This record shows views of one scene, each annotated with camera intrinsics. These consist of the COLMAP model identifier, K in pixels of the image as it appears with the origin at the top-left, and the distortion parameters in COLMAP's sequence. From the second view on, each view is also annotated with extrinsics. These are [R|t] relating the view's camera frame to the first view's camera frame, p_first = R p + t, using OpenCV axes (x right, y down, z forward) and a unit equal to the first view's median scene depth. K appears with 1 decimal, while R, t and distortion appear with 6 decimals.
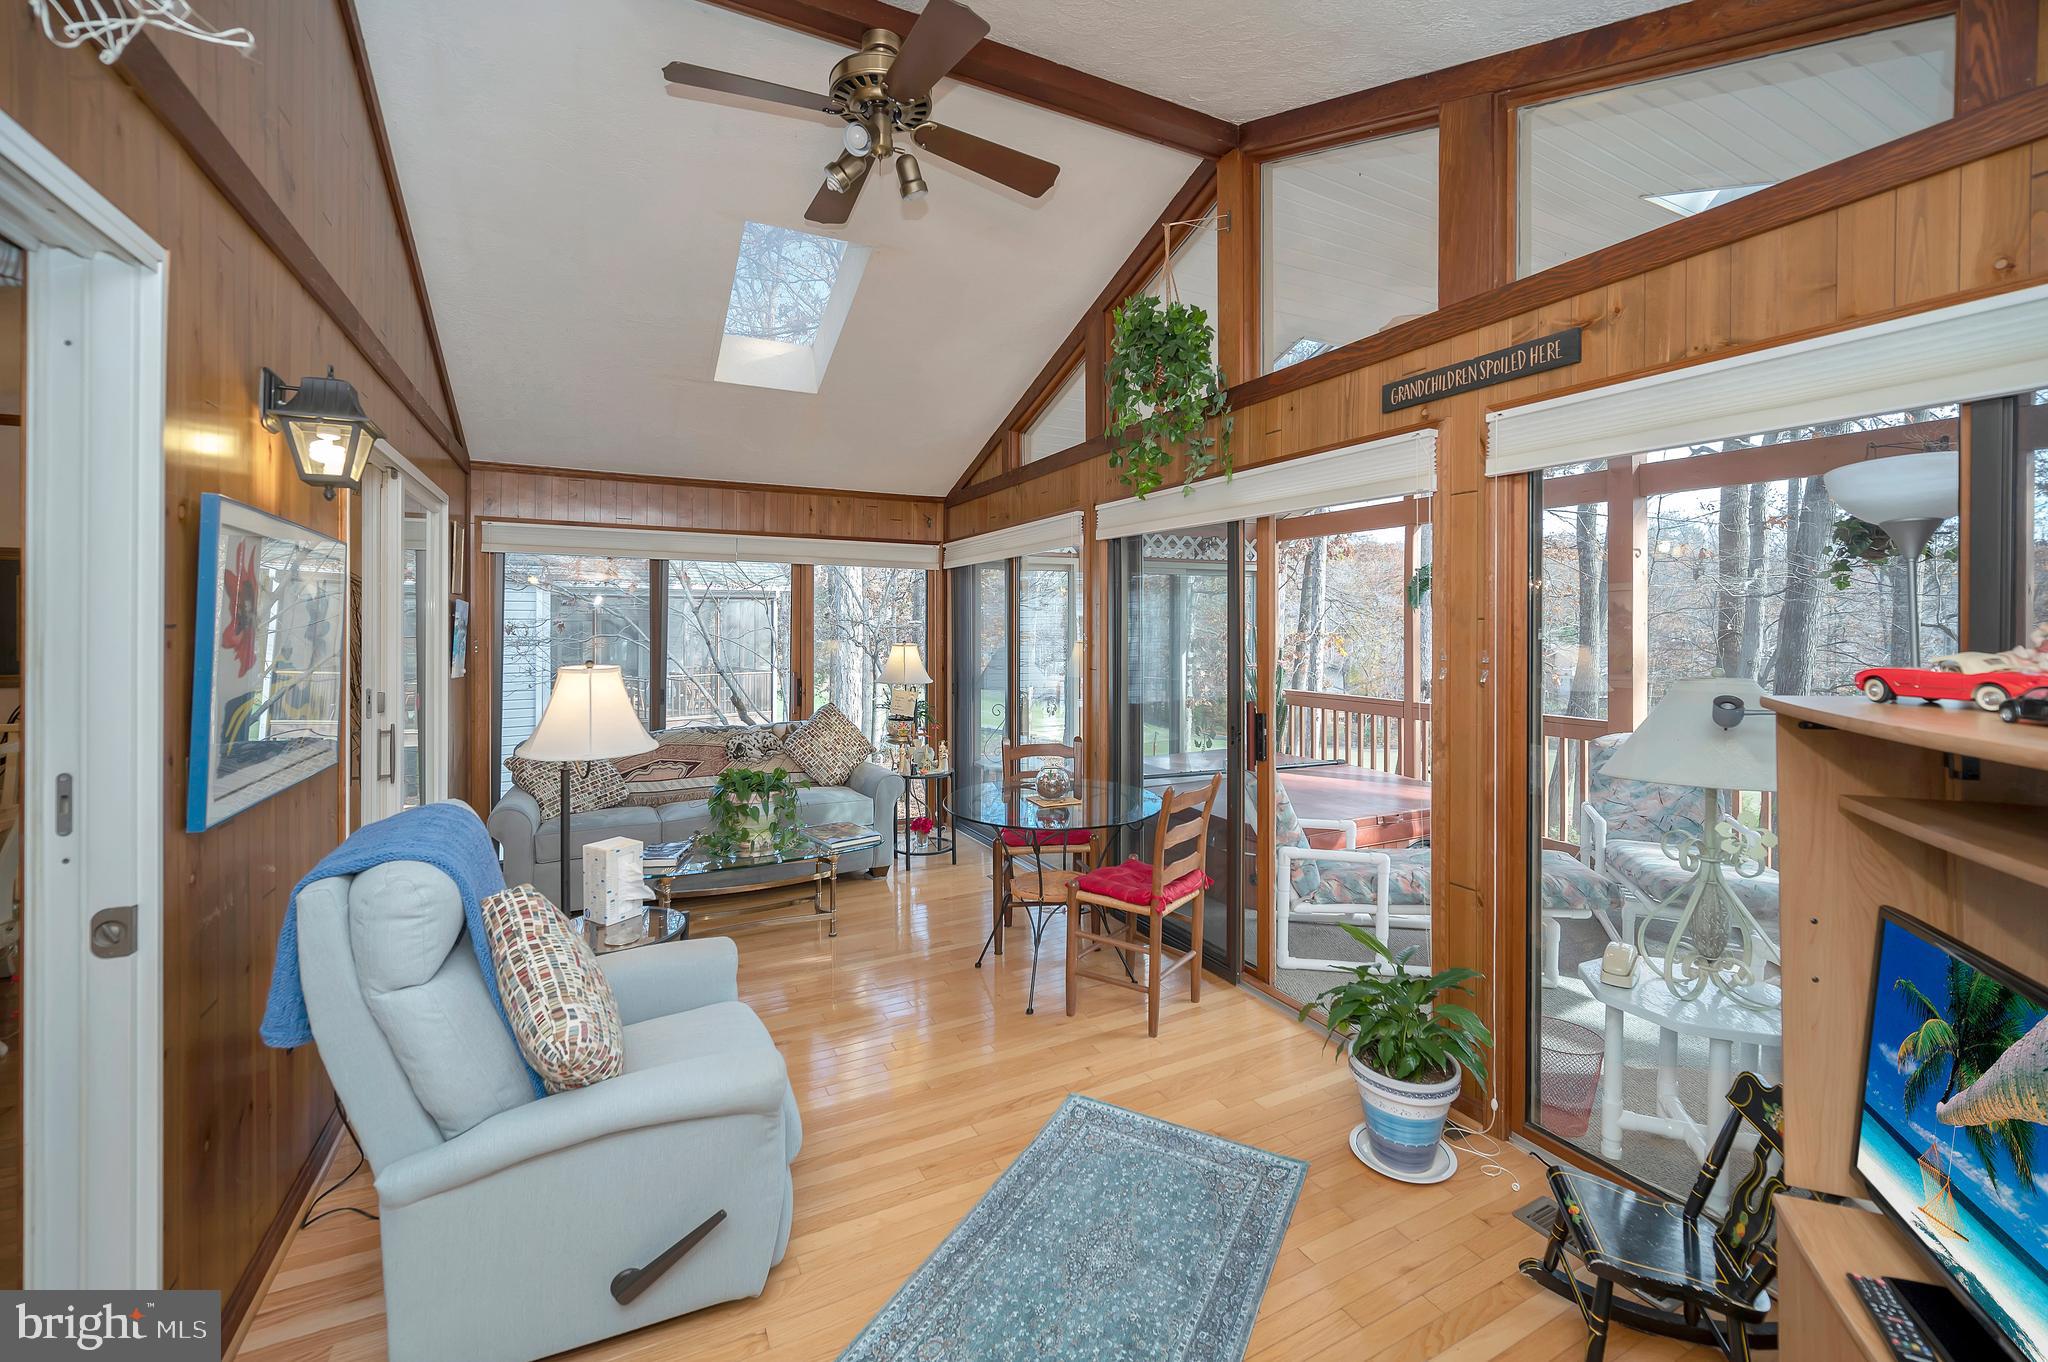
lens RADIAL K [[830.7, 0, 1034.0], [0, 830.7, 625.1], [0, 0, 1]] dist [-0.006637, 0.000842]
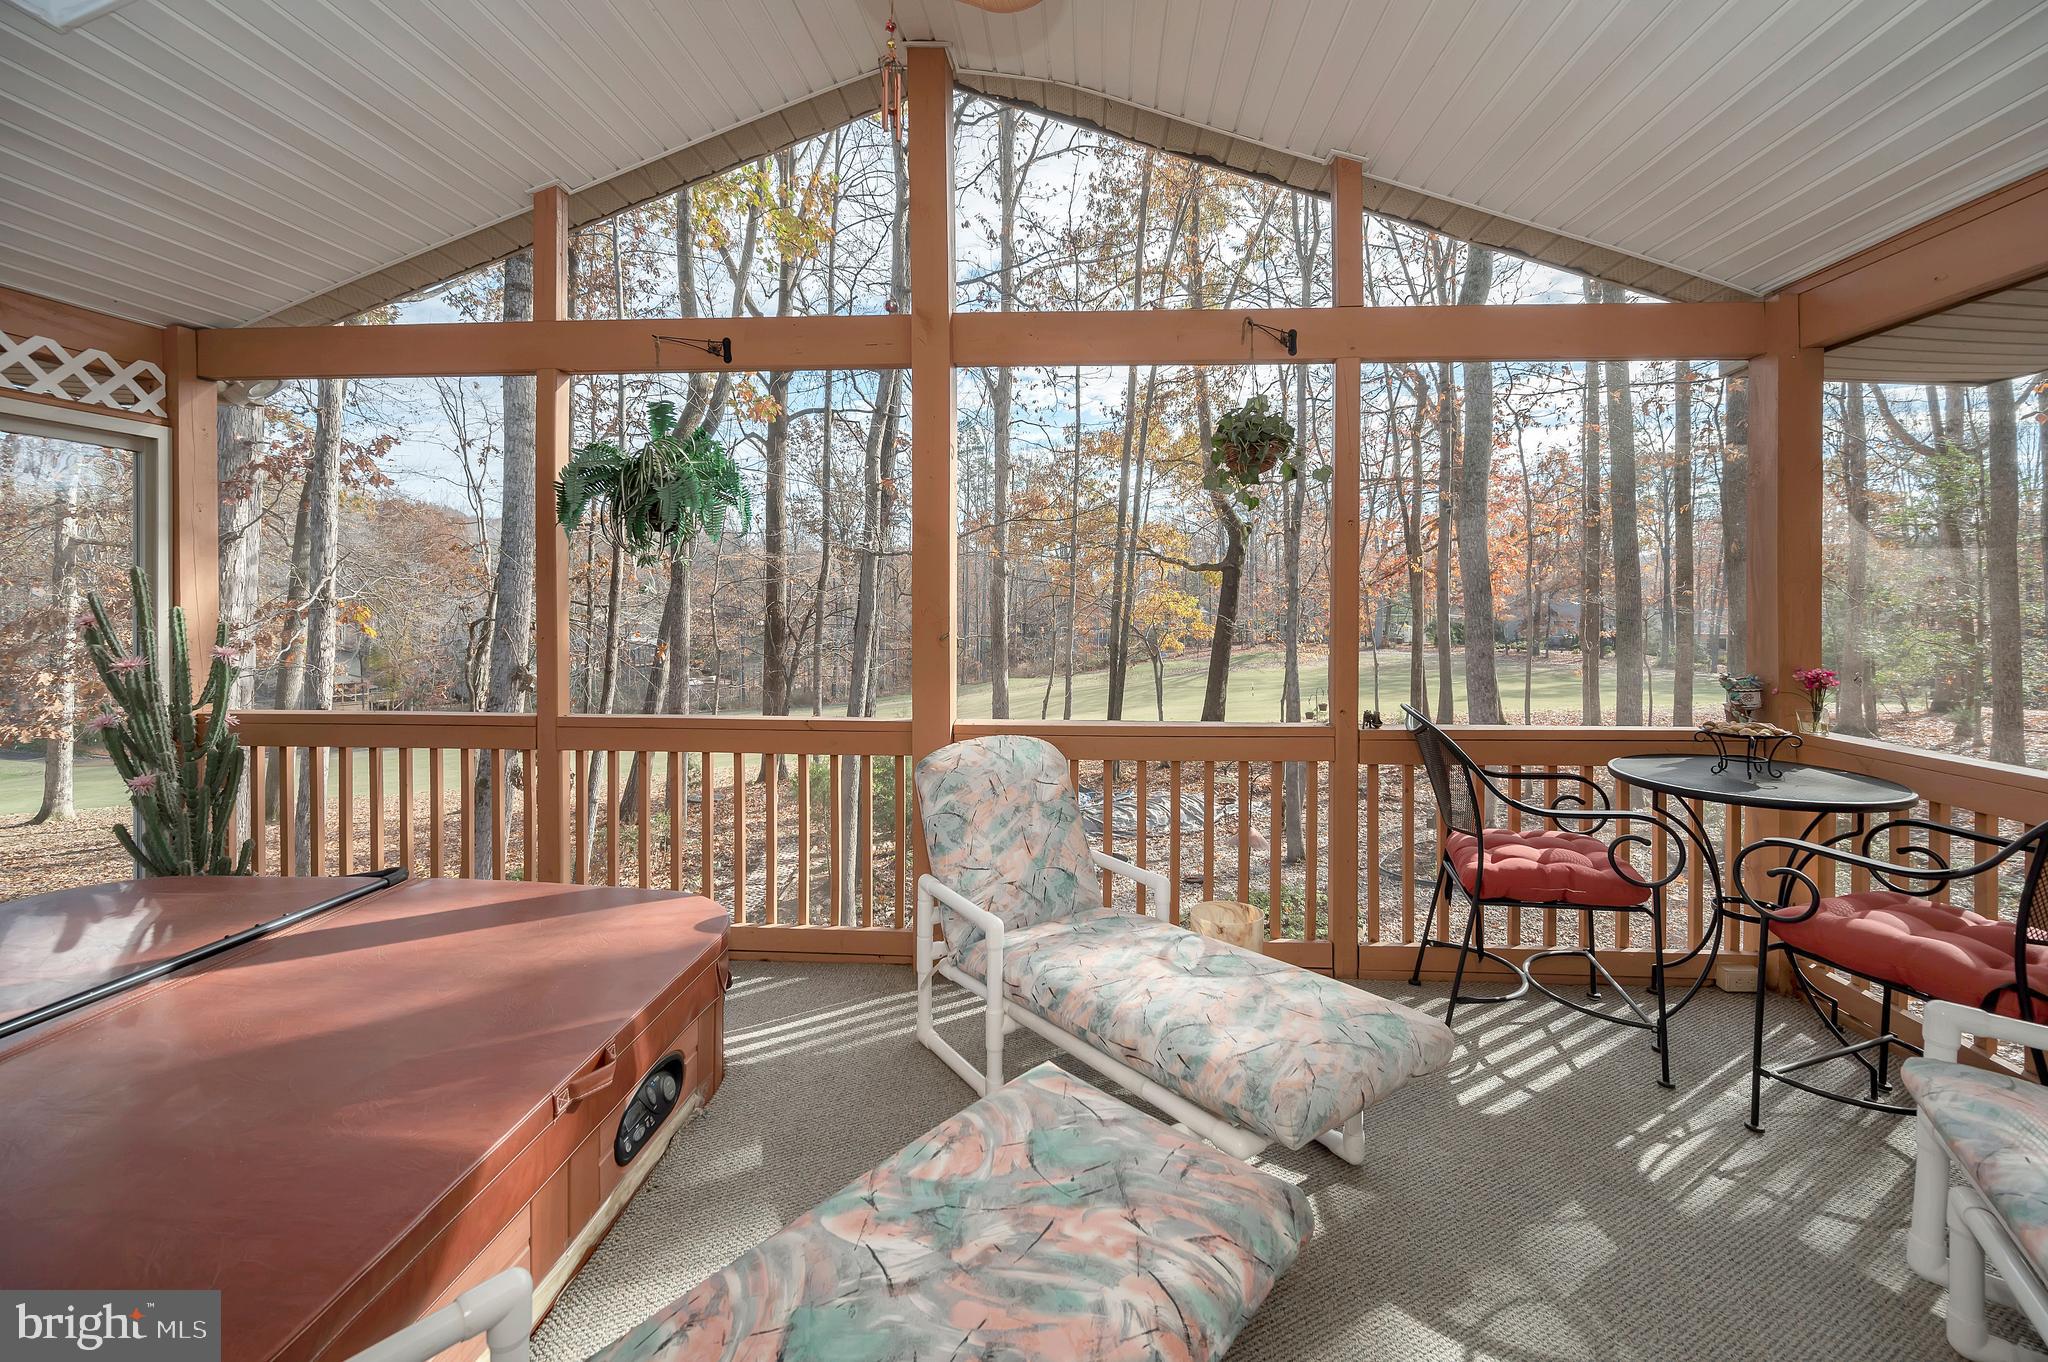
lens RADIAL K [[830.7, 0, 1041.5], [0, 830.7, 600.3], [0, 0, 1]] dist [-0.006637, 0.000842]
pose [[0.501068, -0.001353, 0.865407, 0.229780], [-0.001987, 0.999994, 0.002714, 0.026157], [-0.865406, -0.003080, 0.501062, 0.683762]]
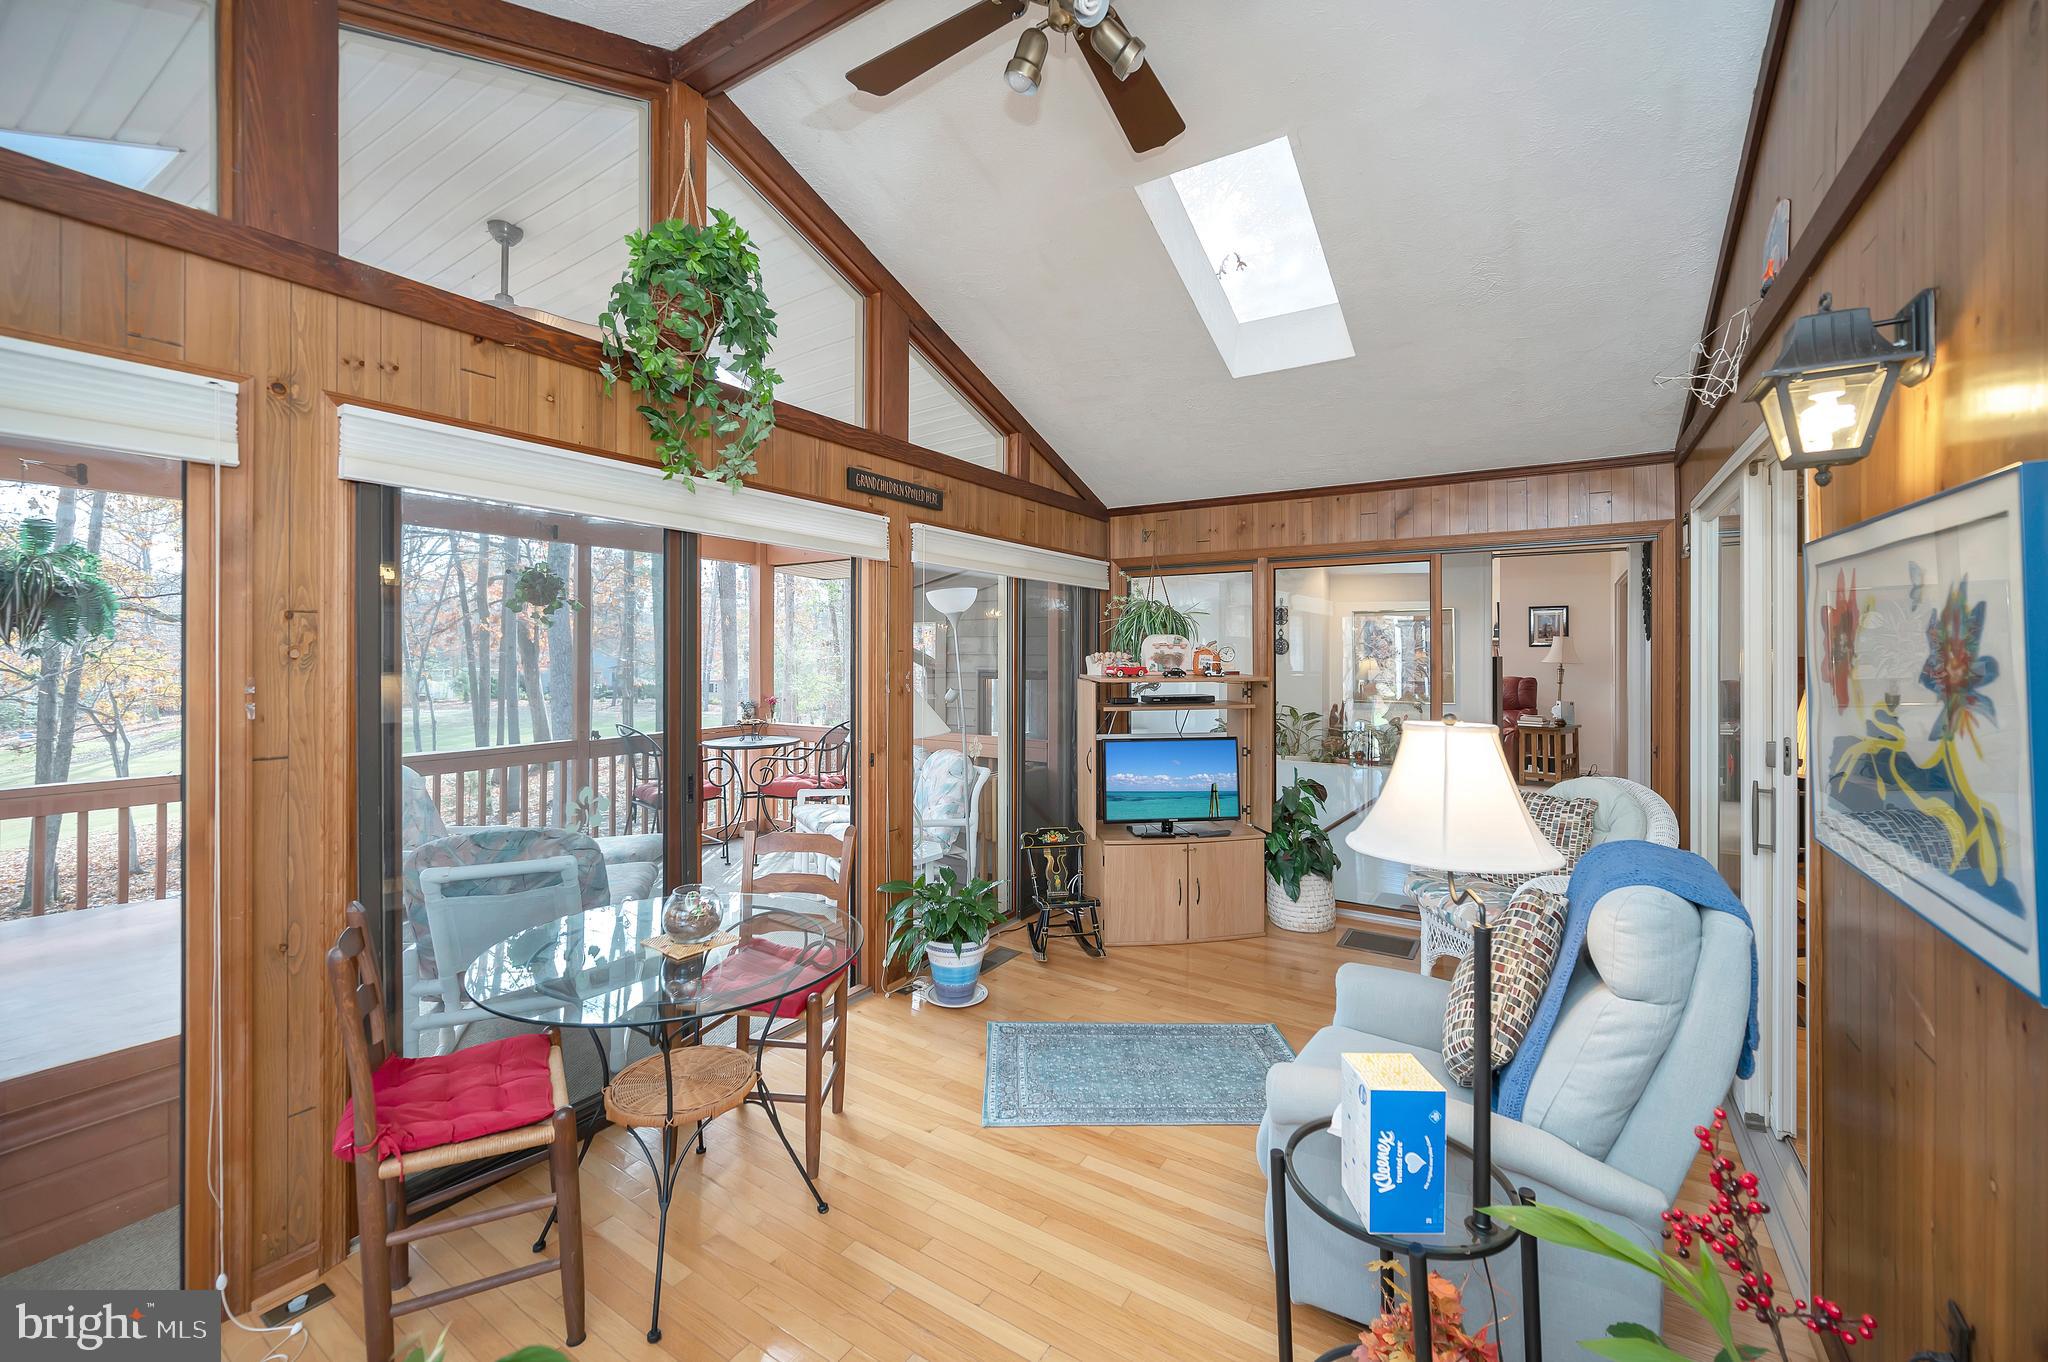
lens RADIAL K [[830.7, 0, 1015.0], [0, 830.7, 658.7], [0, 0, 1]] dist [-0.006637, 0.000842]
pose [[-0.492978, -0.006350, 0.870018, -0.493057], [-0.000844, 0.999976, 0.006820, -0.002760], [-0.870041, 0.002628, -0.492972, 0.856282]]
